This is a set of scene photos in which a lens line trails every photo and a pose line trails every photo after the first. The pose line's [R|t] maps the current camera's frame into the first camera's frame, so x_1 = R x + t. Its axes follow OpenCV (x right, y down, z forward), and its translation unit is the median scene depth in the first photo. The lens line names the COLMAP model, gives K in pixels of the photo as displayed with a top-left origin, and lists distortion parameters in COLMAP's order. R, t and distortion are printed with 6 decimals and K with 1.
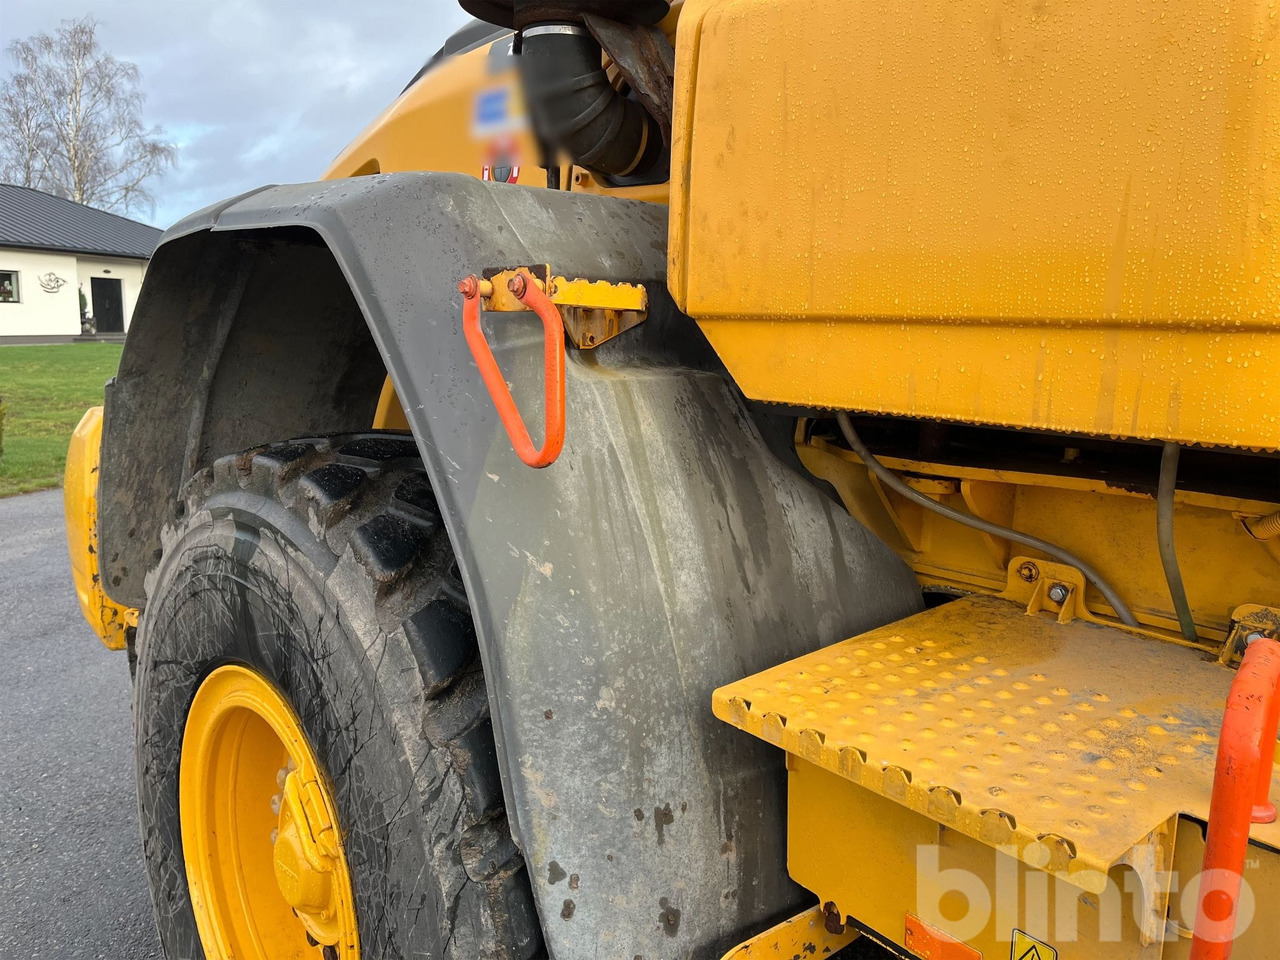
lens RADIAL K [[969.4, 0, 639.7], [0, 969.4, 471.5], [0, 0, 1]] dist [0.064183, -0.094631]
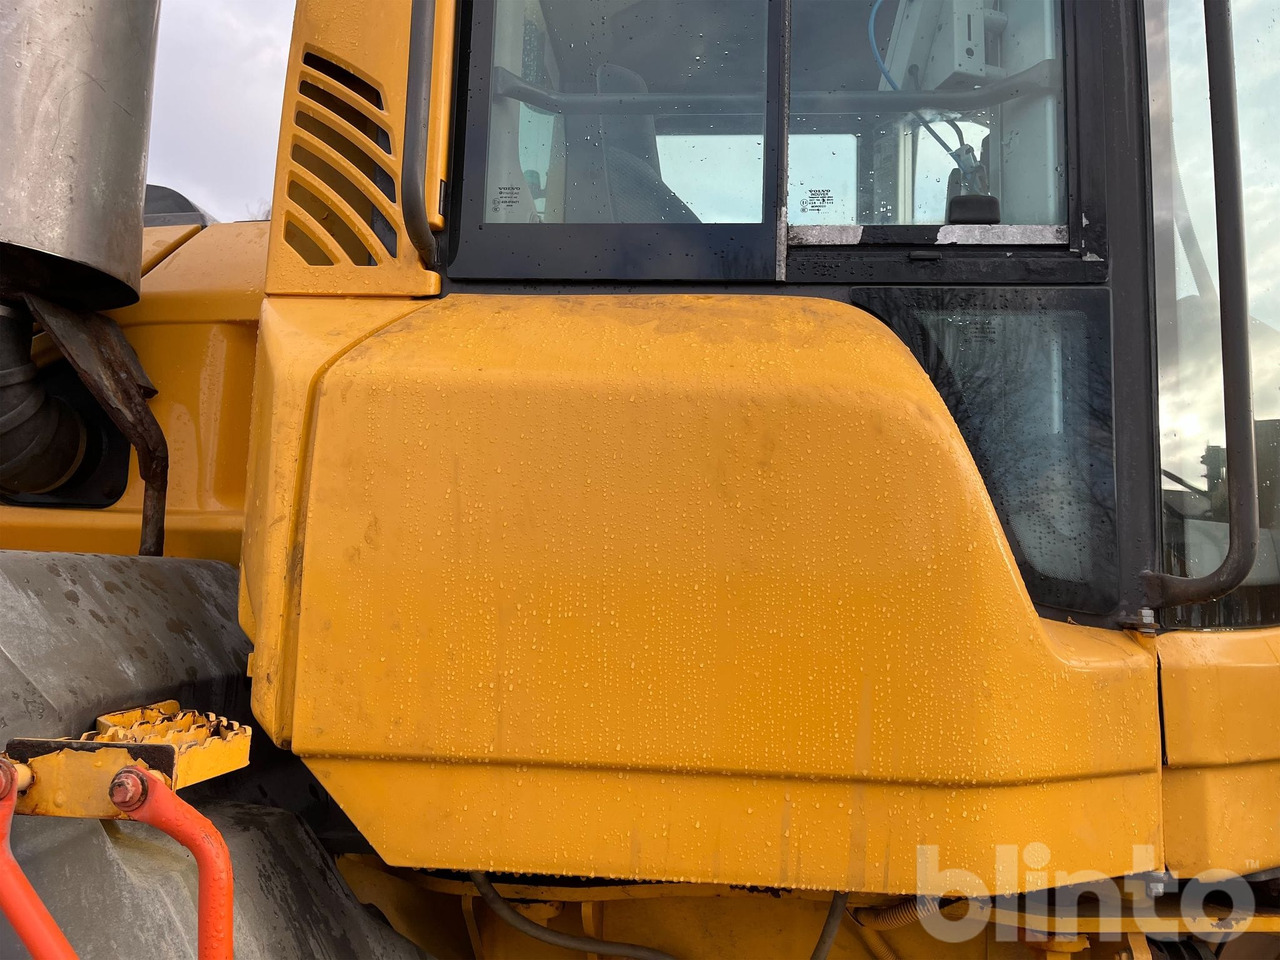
lens RADIAL K [[969.4, 0, 641.4], [0, 969.4, 475.4], [0, 0, 1]] dist [0.064183, -0.094631]
pose [[0.738520, 0.065934, 0.671000, -0.285691], [0.093322, 0.975631, -0.198581, -0.212406], [-0.667741, 0.209275, 0.714371, 0.286031]]
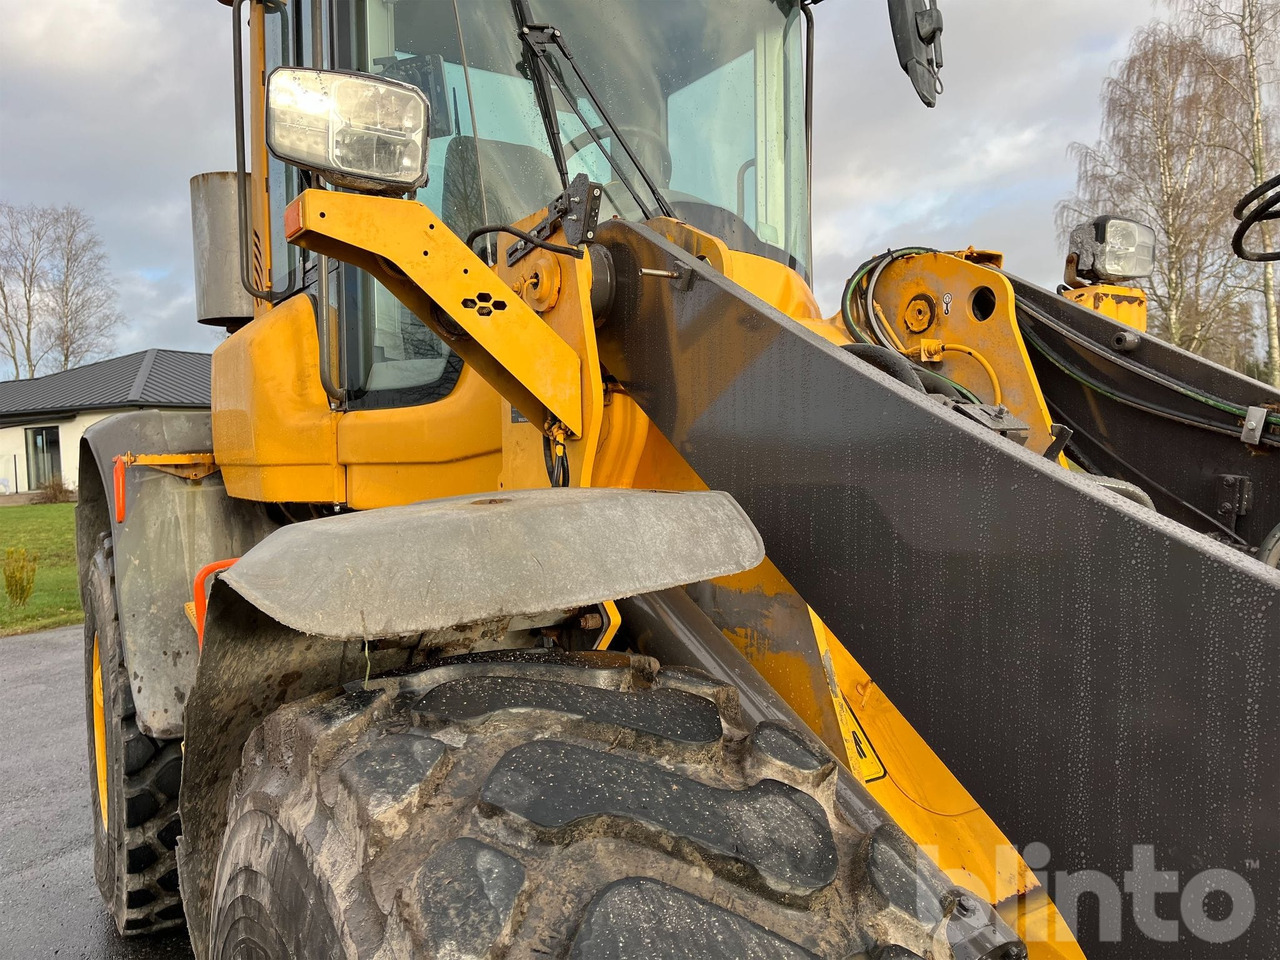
lens RADIAL K [[969.4, 0, 665.1], [0, 969.4, 465.7], [0, 0, 1]] dist [0.064183, -0.094631]
pose [[0.984651, -0.054416, -0.165834, 1.769816], [0.033216, 0.991214, -0.128030, 0.227207], [0.171344, 0.120557, 0.977807, -1.404581]]
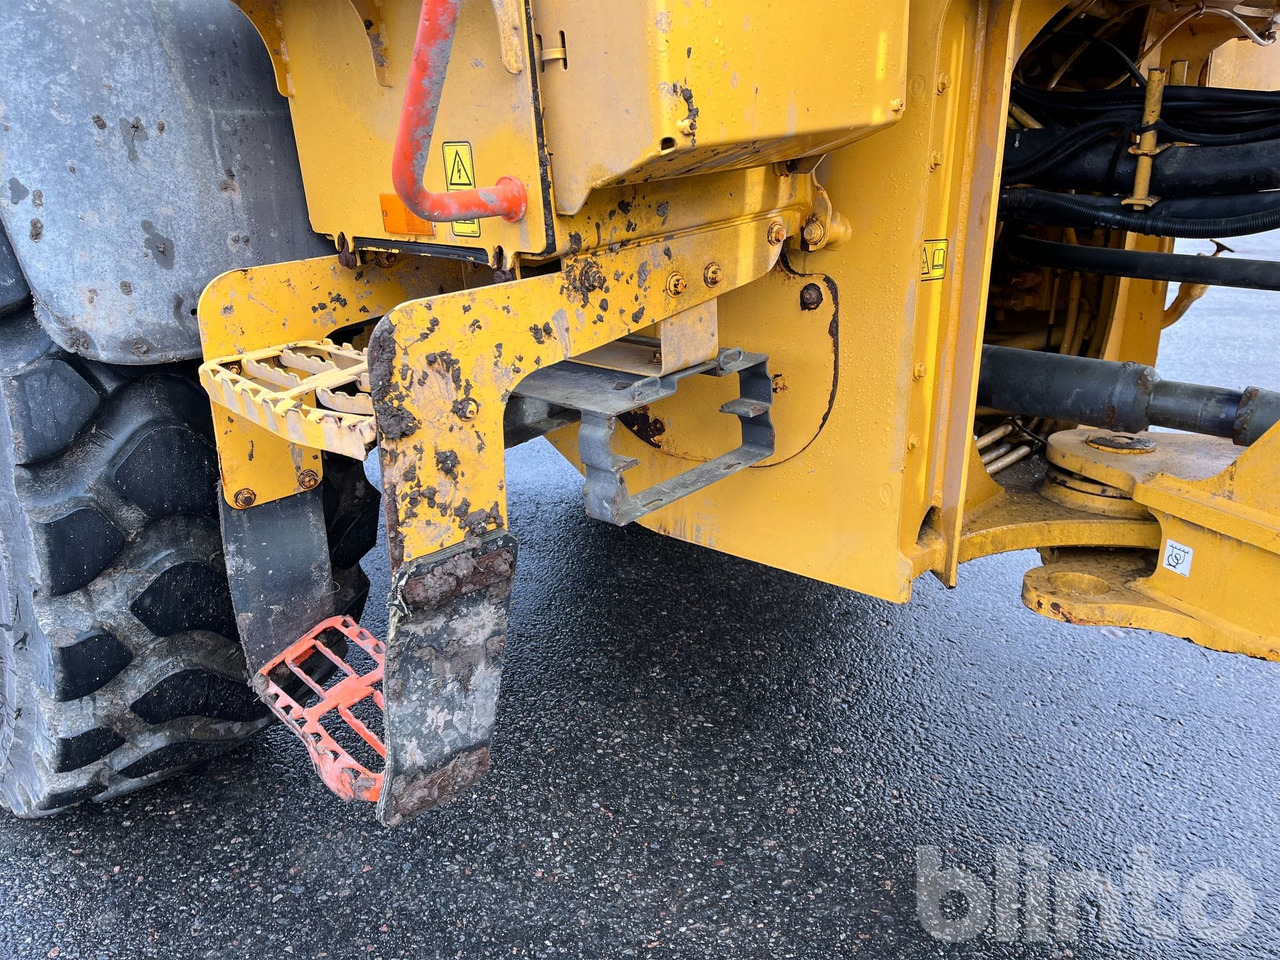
lens RADIAL K [[969.4, 0, 635.4], [0, 969.4, 481.0], [0, 0, 1]] dist [0.064183, -0.094631]
pose [[0.995641, -0.064975, 0.066910, 0.413973], [0.053703, 0.985929, 0.158306, 0.555791], [-0.076255, -0.154022, 0.985120, -0.011239]]
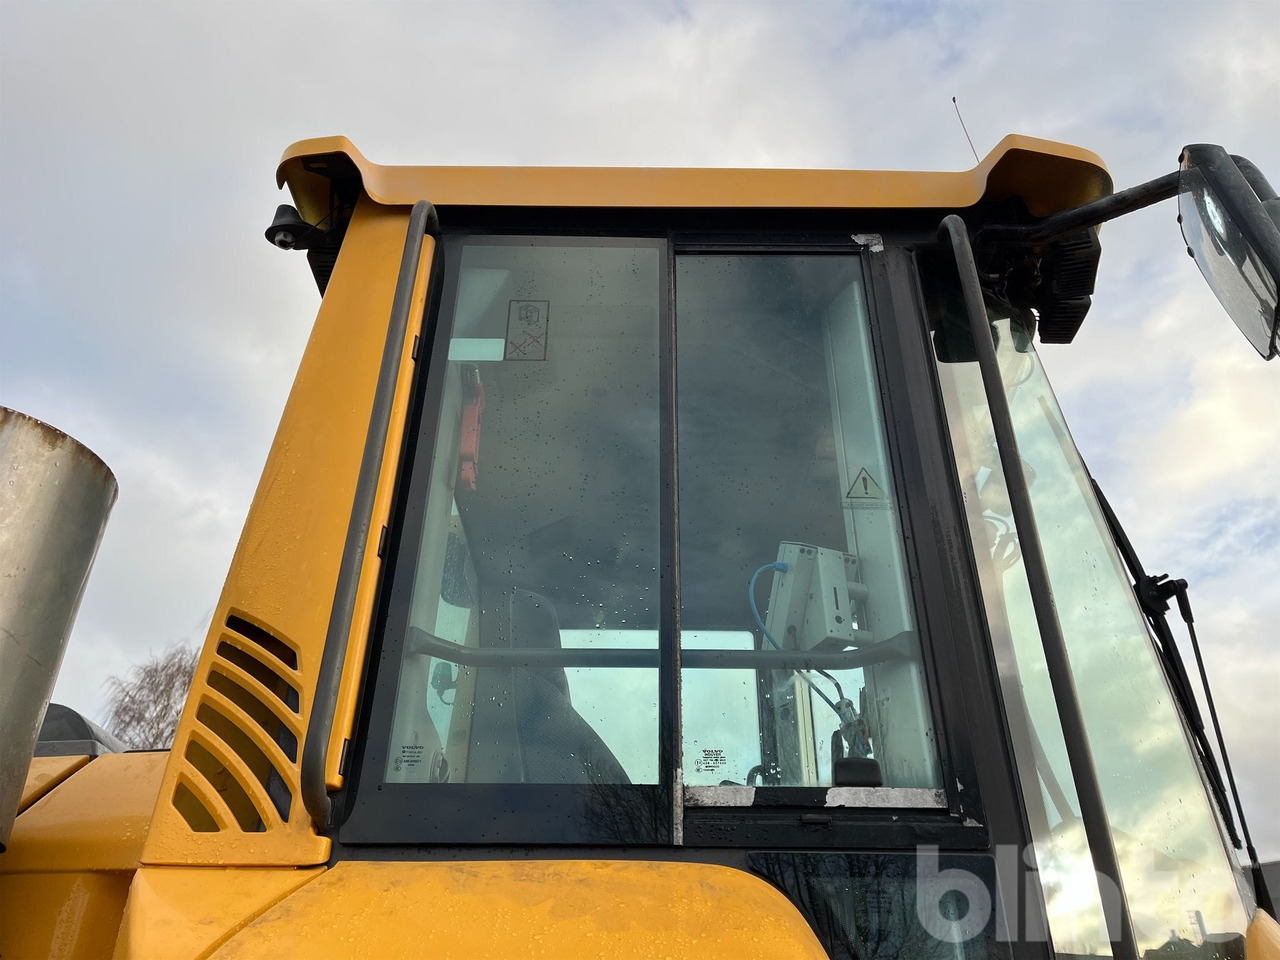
lens RADIAL K [[969.4, 0, 652.0], [0, 969.4, 469.9], [0, 0, 1]] dist [0.064183, -0.094631]
pose [[0.673343, 0.369892, 0.640148, -0.327913], [0.128047, 0.794418, -0.593720, -0.302903], [-0.728158, 0.481746, 0.487552, 0.207133]]
